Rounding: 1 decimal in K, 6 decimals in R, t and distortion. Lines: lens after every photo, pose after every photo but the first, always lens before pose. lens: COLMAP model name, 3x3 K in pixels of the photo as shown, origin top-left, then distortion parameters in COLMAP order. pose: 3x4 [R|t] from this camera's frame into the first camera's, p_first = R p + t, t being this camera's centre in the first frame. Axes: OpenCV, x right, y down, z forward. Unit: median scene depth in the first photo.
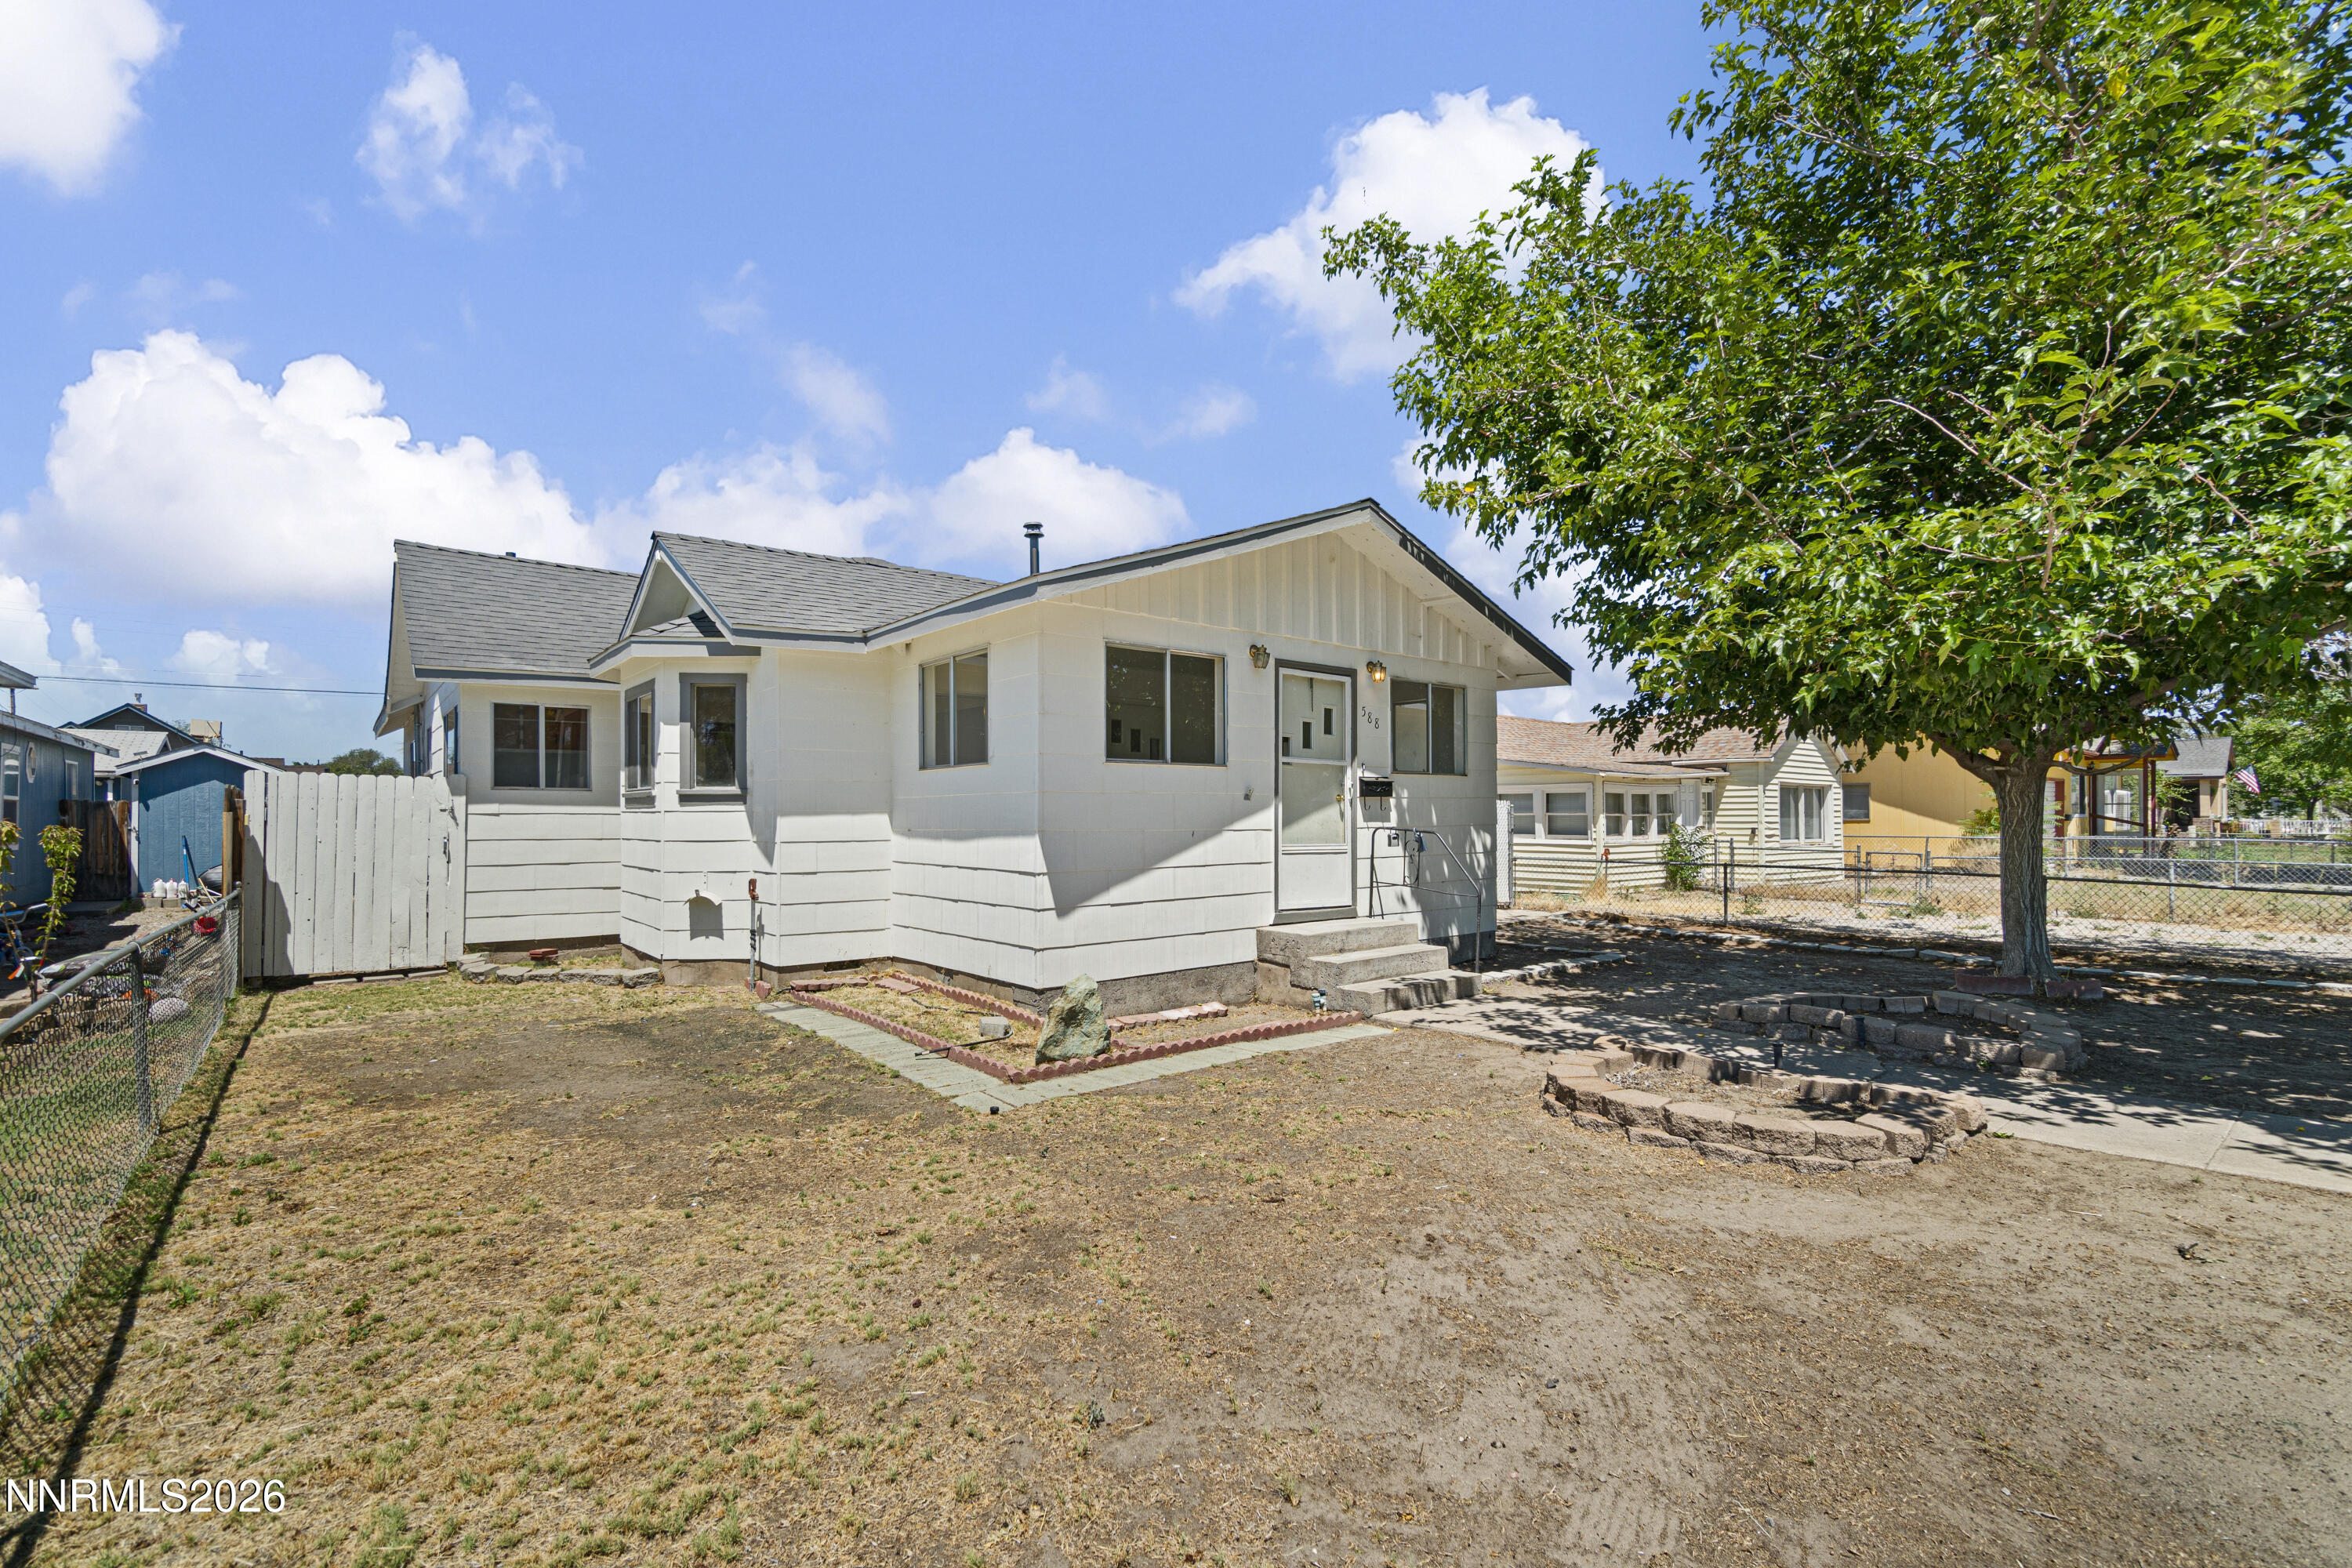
lens RADIAL K [[1011.9, 0, 1127.8], [0, 1011.9, 809.0], [0, 0, 1]] dist [-0.007816, 0.001830]
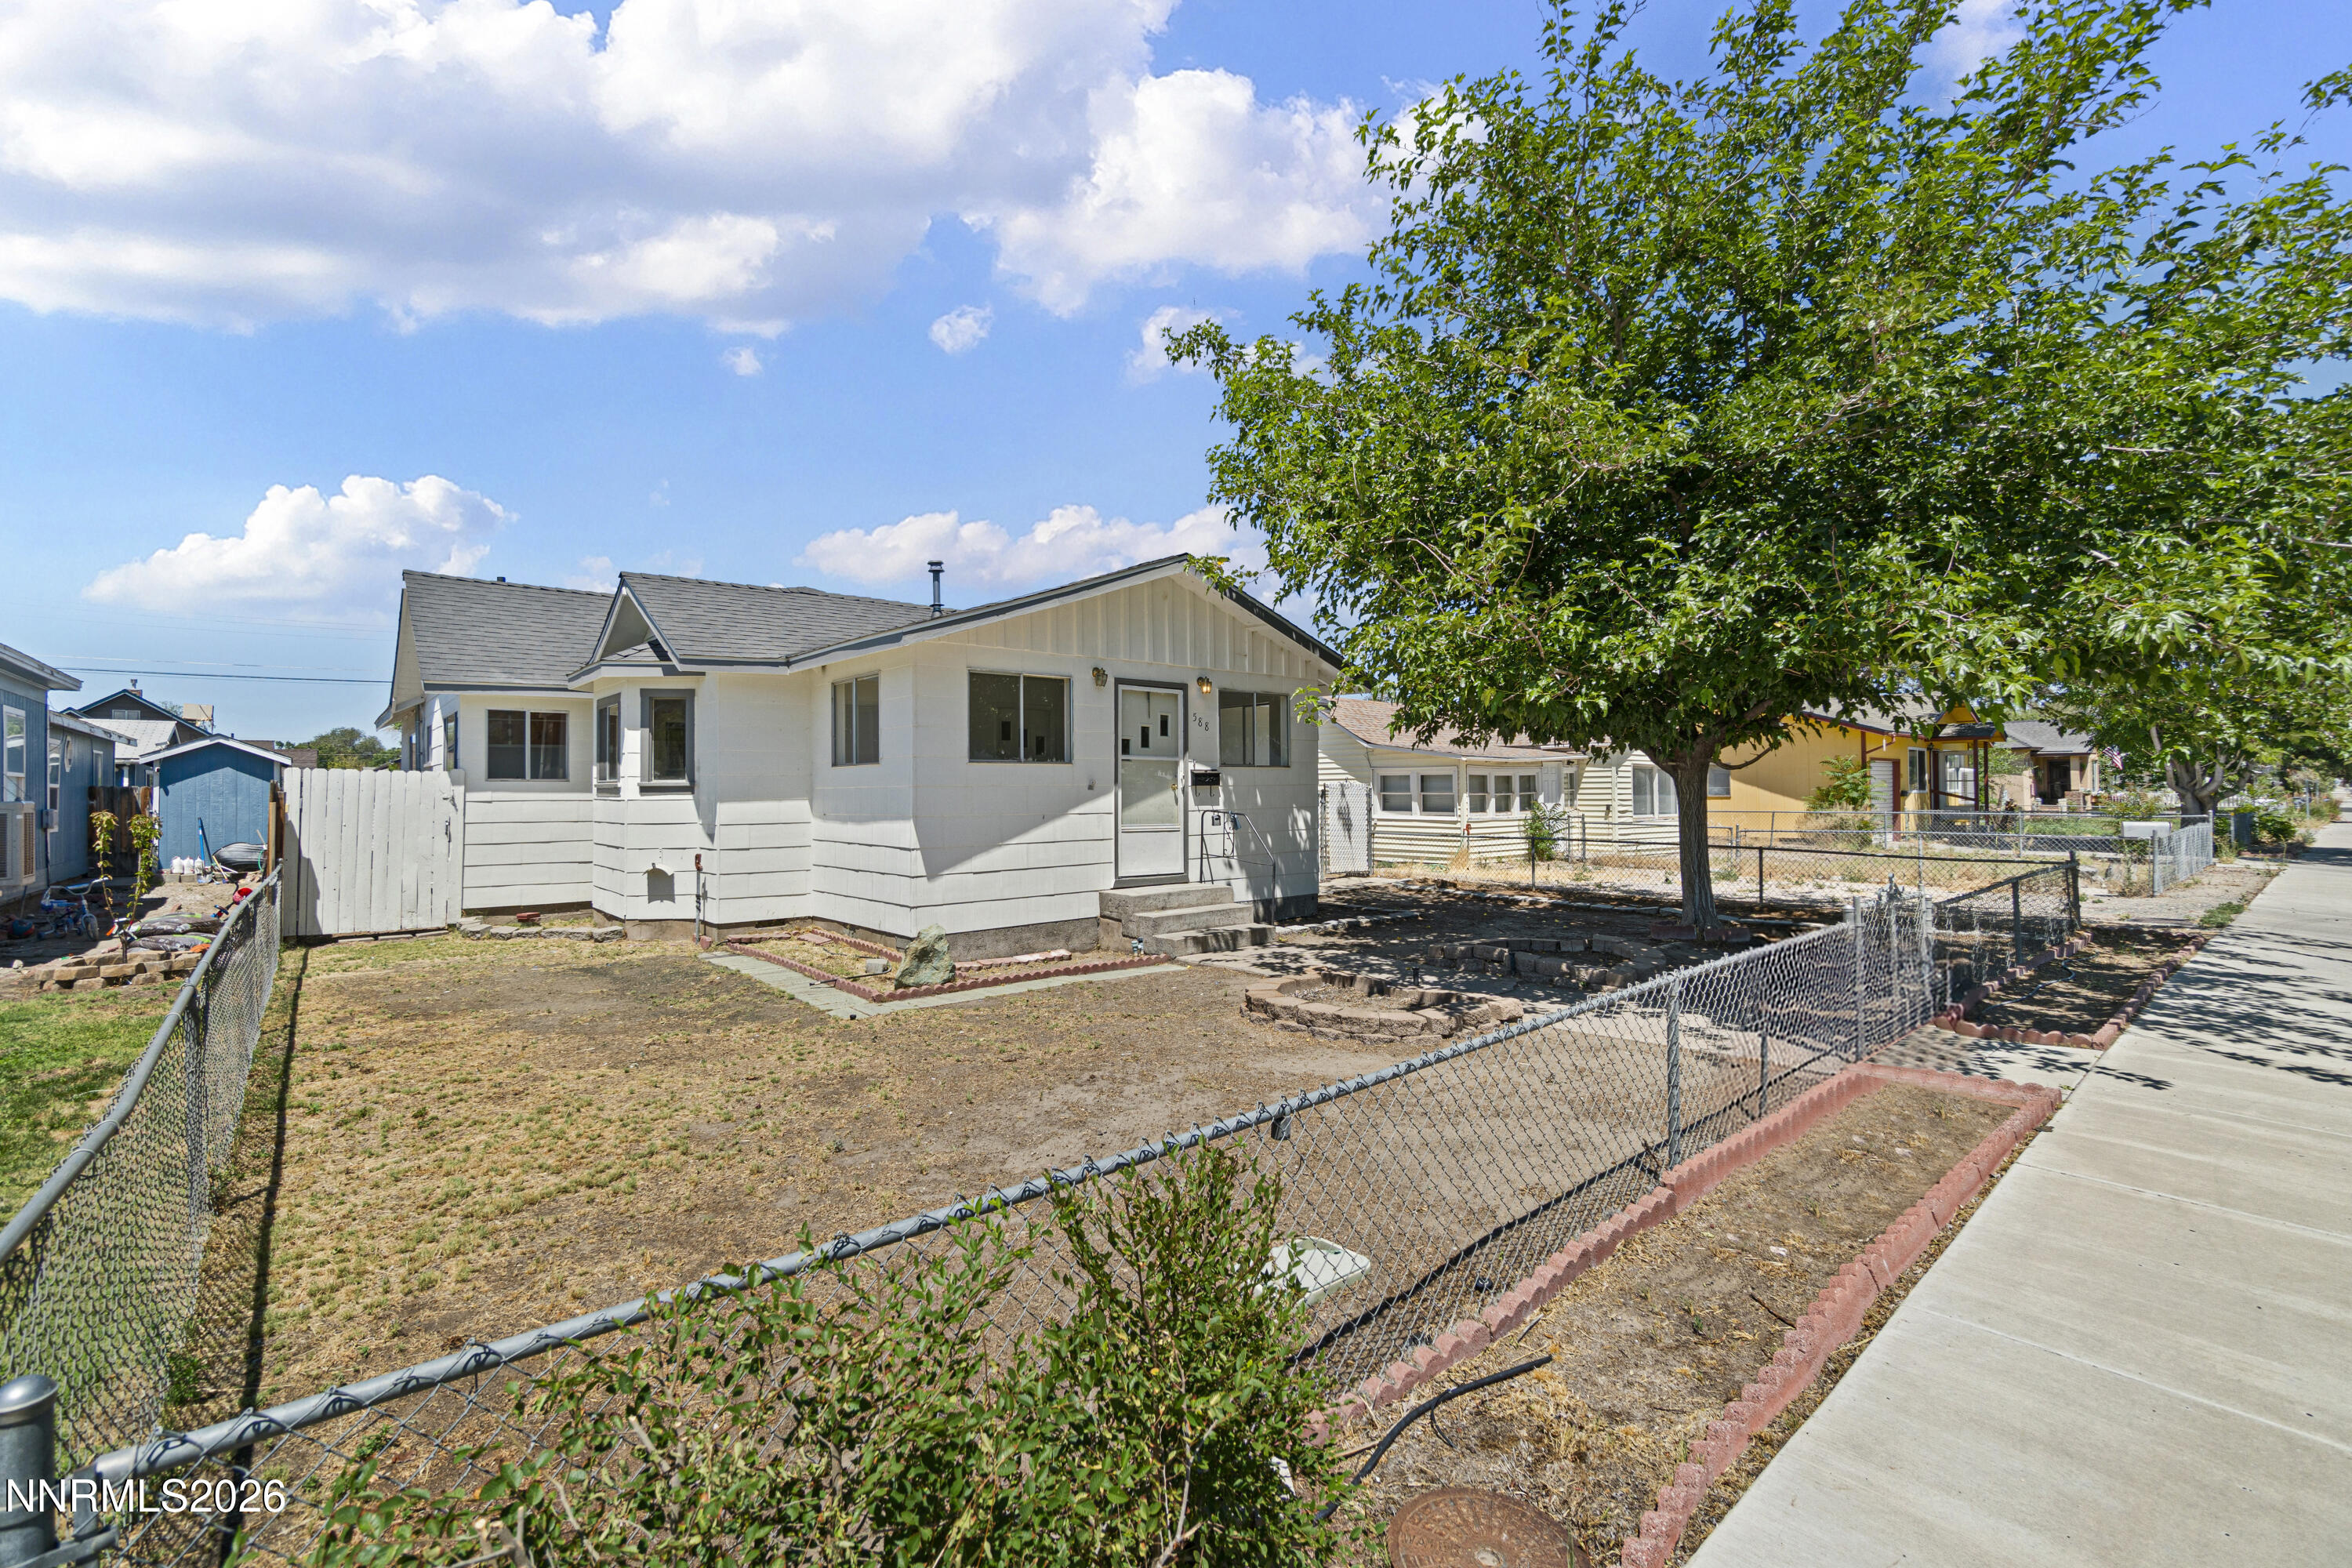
lens RADIAL K [[1011.9, 0, 1130.3], [0, 1011.9, 767.4], [0, 0, 1]] dist [-0.007816, 0.001830]
pose [[0.999858, -0.003472, 0.016497, 0.138294], [0.003720, 0.999880, -0.015031, -0.016642], [-0.016443, 0.015090, 0.999751, -0.251134]]
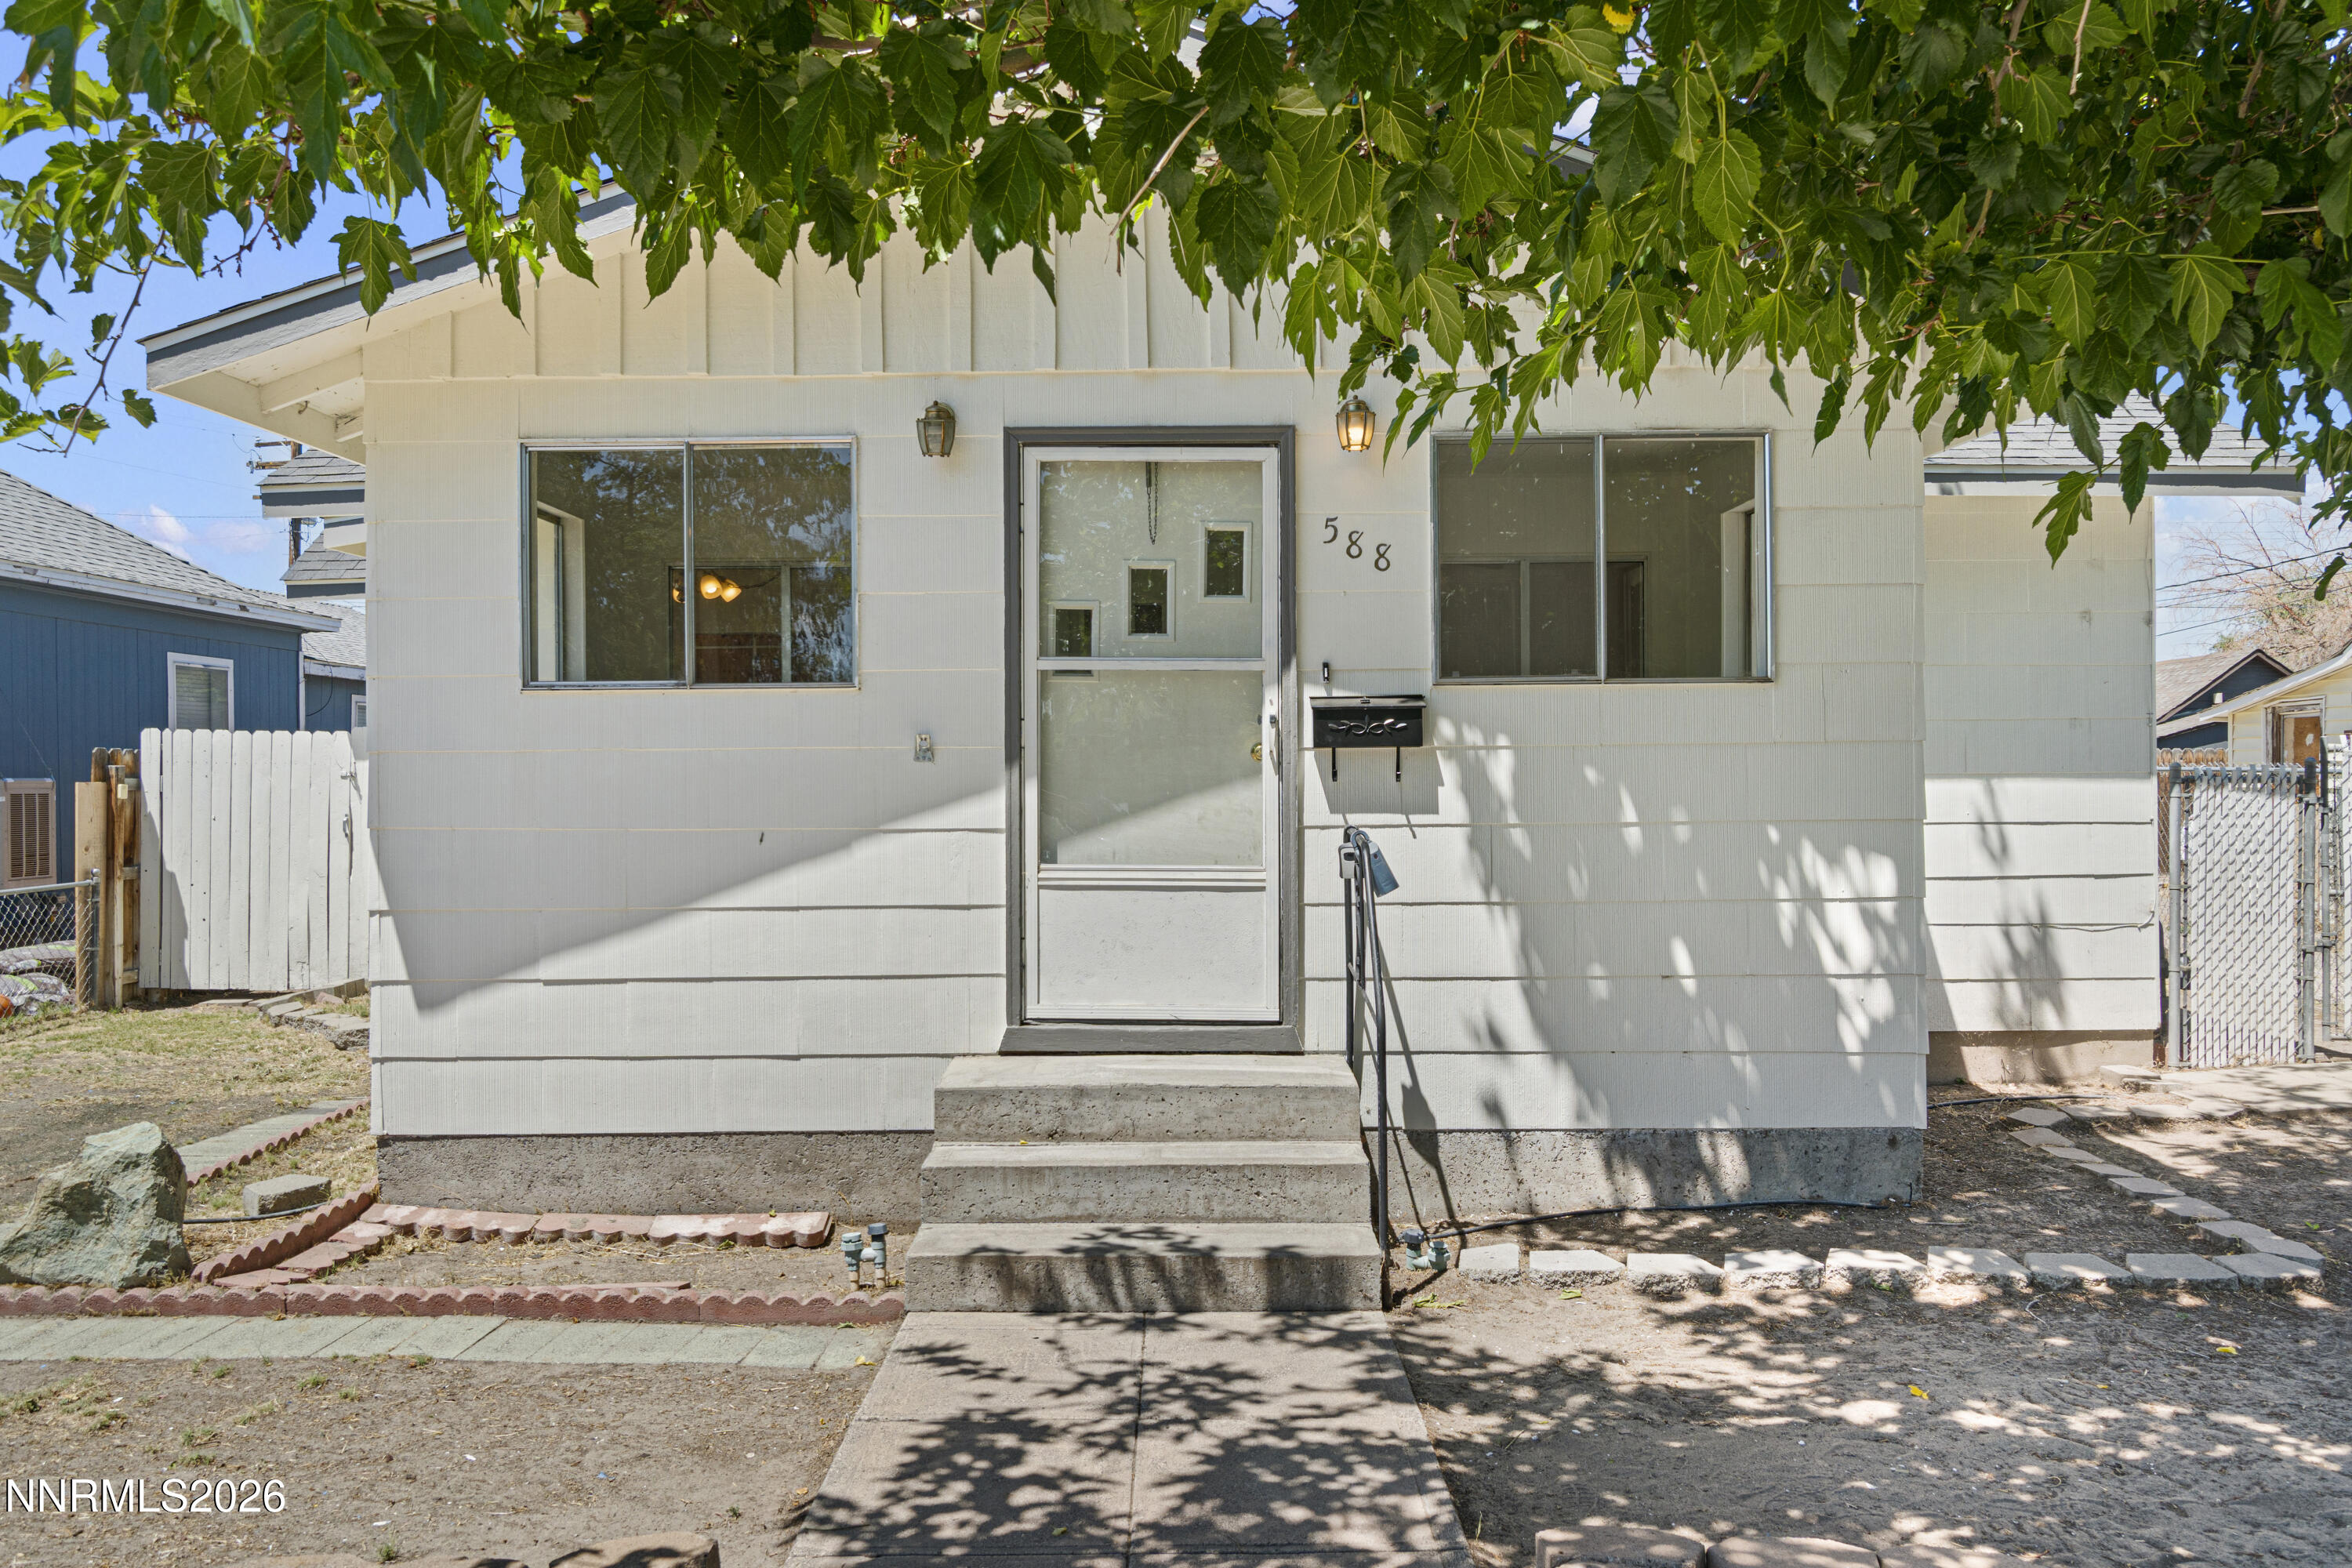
lens RADIAL K [[1709.5, 0, 1173.1], [0, 1709.5, 762.6], [0, 0, 1]] dist [0.013611, 0.002189]
pose [[0.773716, -0.005283, -0.633510, 0.629265], [0.009338, 0.999952, 0.003067, -0.009225], [0.633464, -0.008289, 0.773728, 0.466274]]
